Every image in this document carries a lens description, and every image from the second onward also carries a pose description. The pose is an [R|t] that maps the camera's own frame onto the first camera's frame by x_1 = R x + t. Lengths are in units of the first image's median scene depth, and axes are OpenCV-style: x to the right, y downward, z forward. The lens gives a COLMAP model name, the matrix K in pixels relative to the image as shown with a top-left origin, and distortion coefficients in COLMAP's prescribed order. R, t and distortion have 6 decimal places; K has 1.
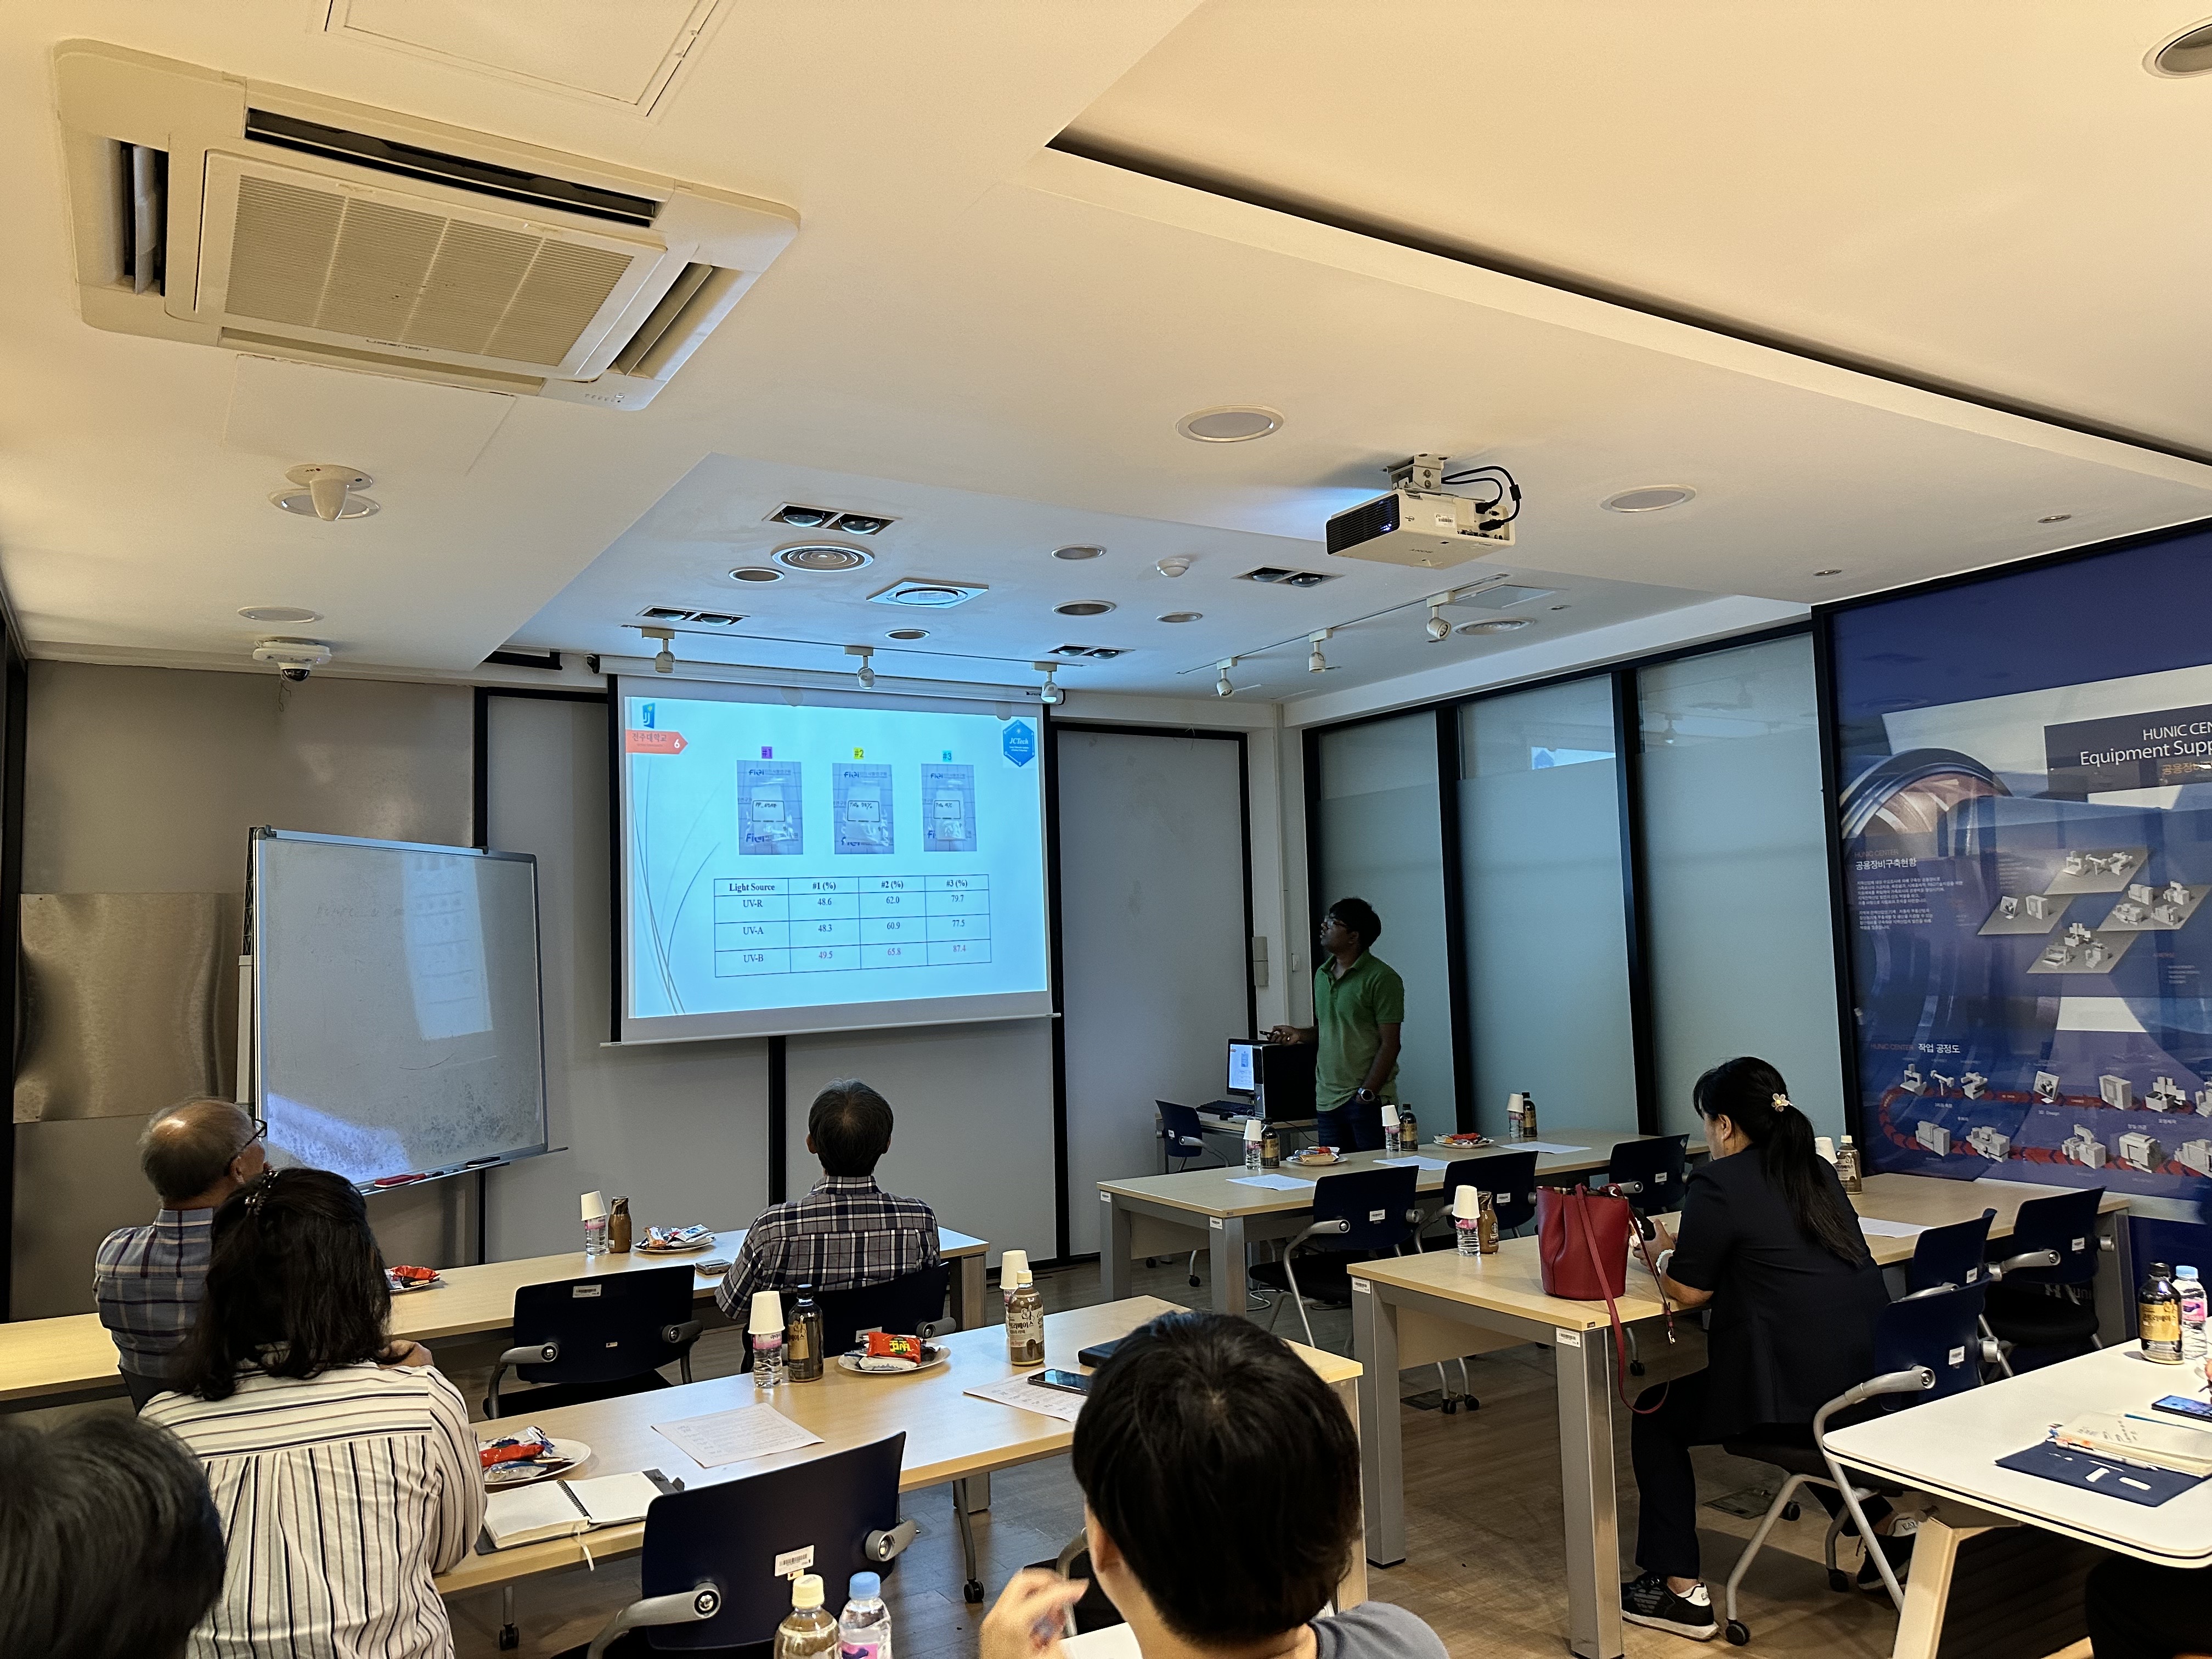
lens RADIAL K [[1527.4, 0, 1105.1], [0, 1527.4, 811.7], [0, 0, 1]] dist [0.069334, -0.103142]
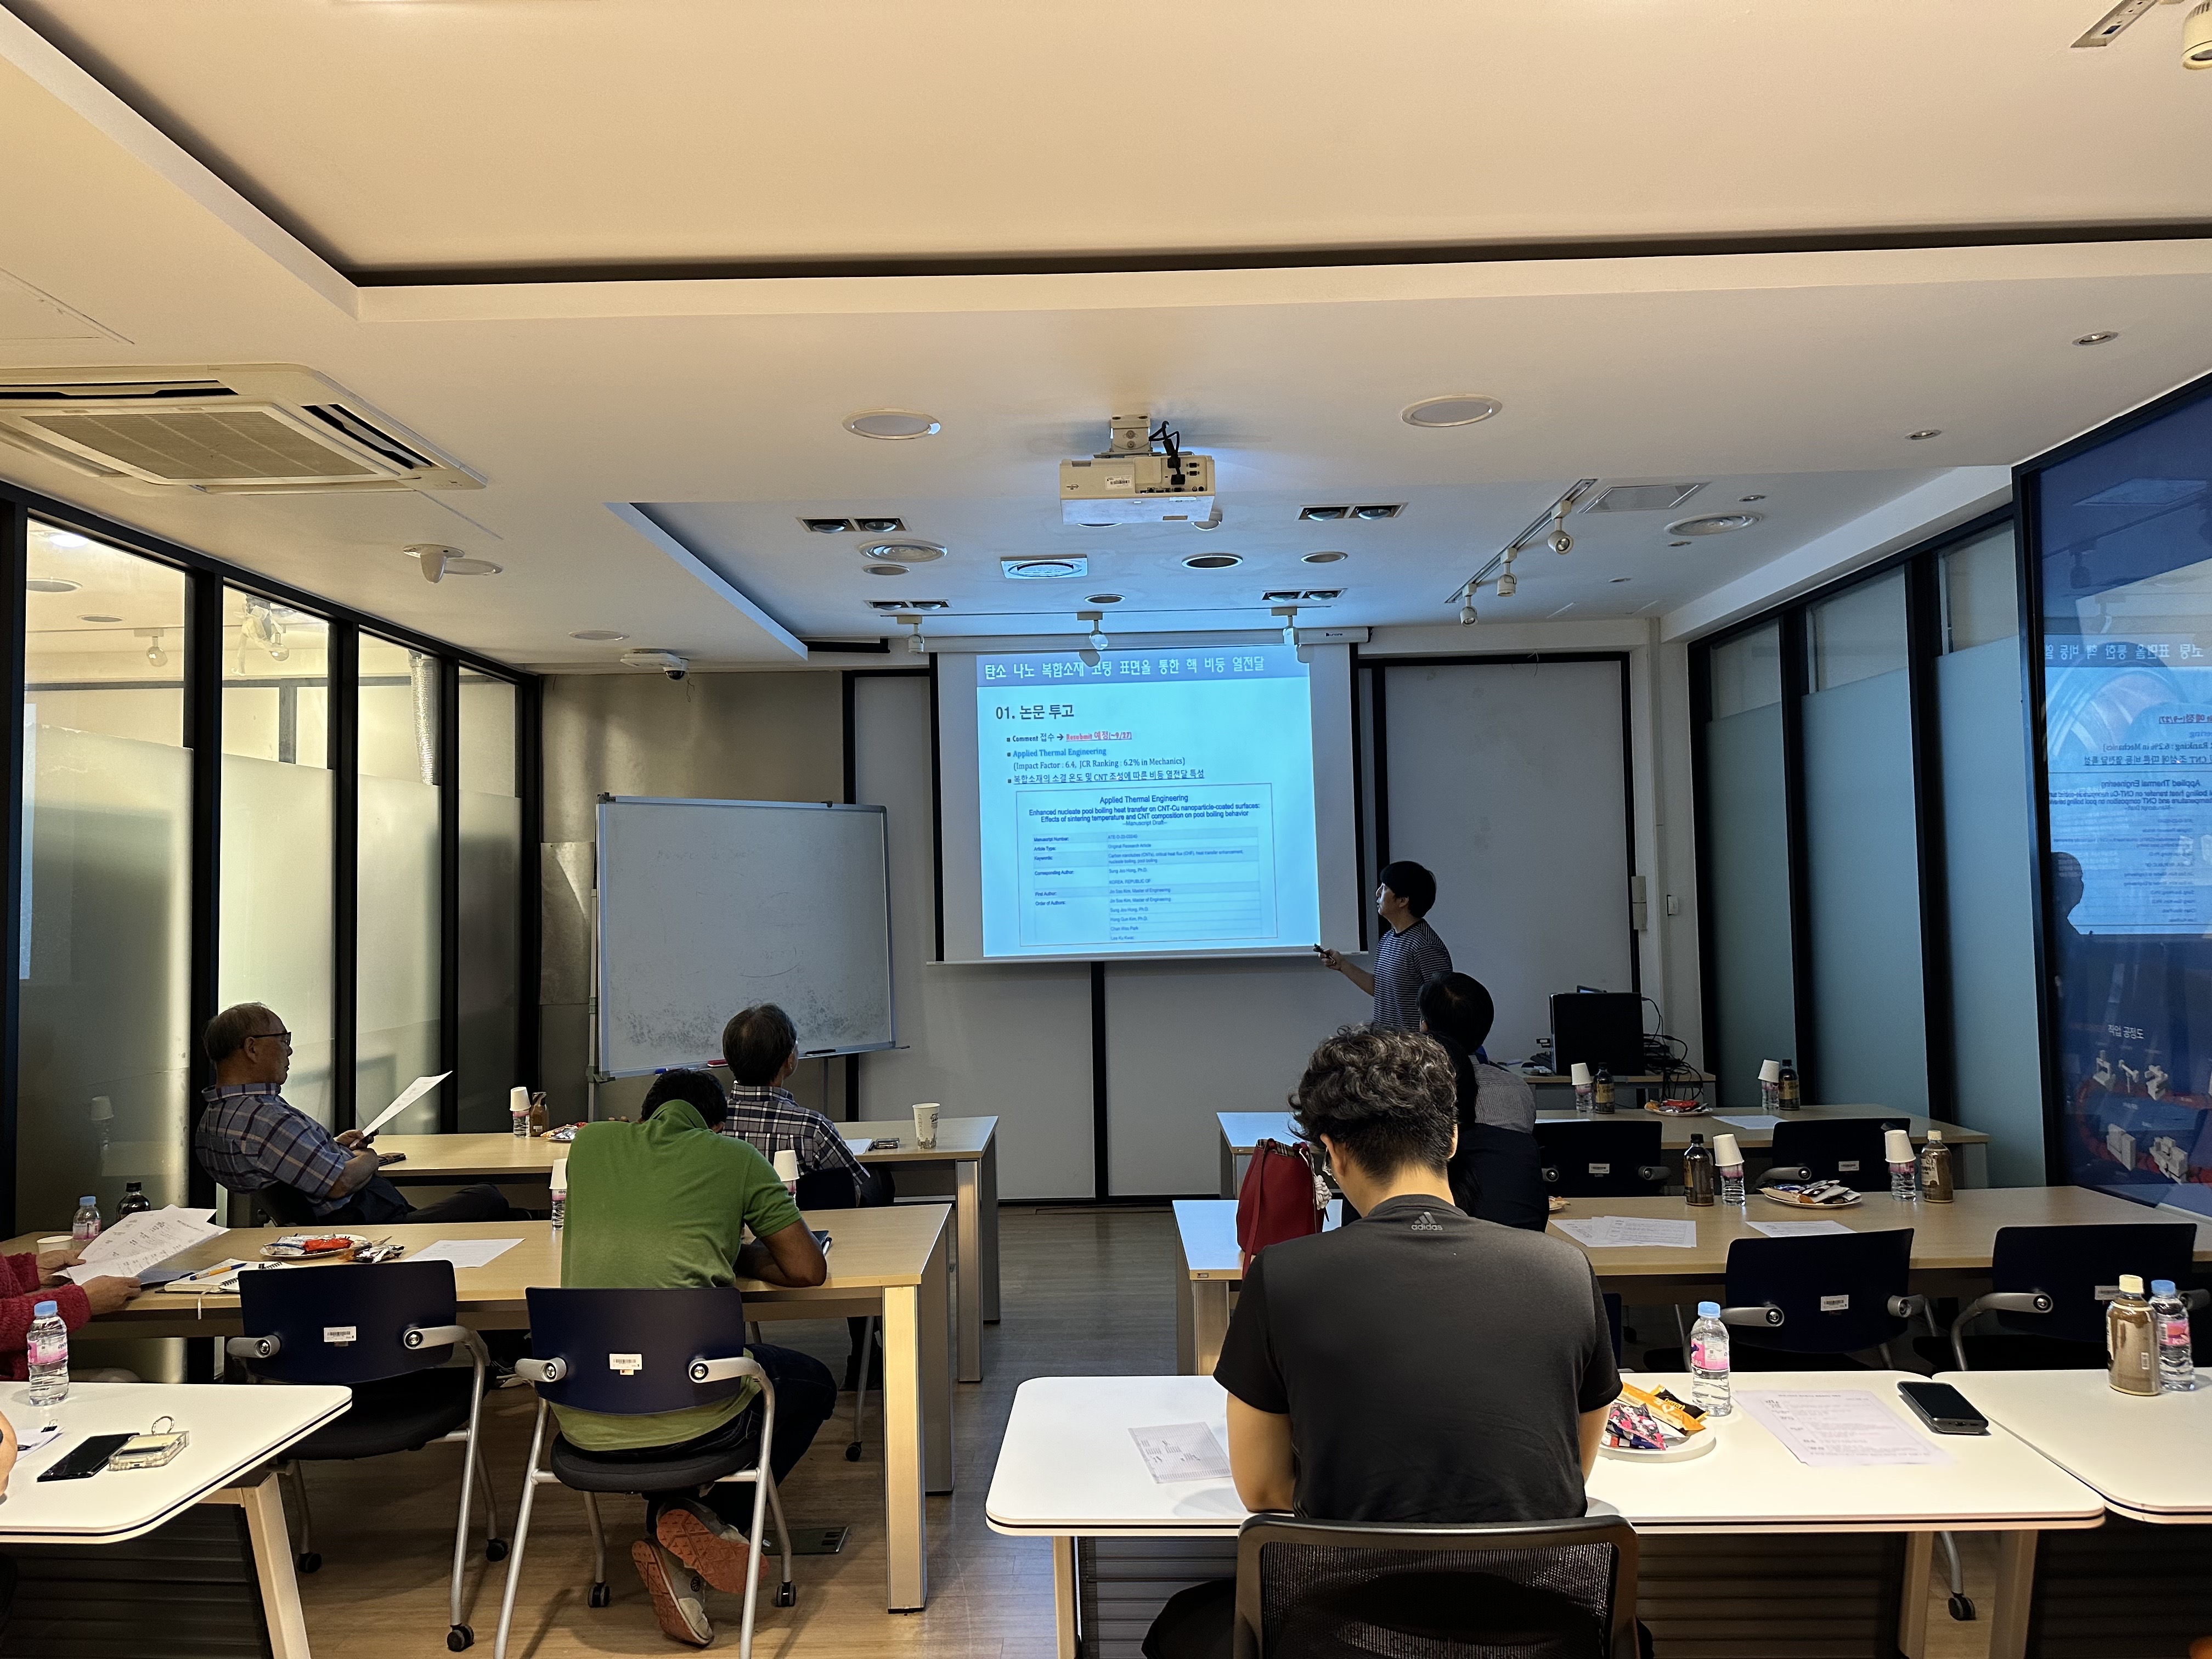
lens RADIAL K [[1527.4, 0, 1105.1], [0, 1527.4, 811.7], [0, 0, 1]] dist [0.069334, -0.103142]
pose [[0.843709, -0.016391, -0.536551, 0.428961], [0.043194, 0.998366, 0.037422, -0.005391], [0.535061, -0.054749, 0.843038, 0.072279]]
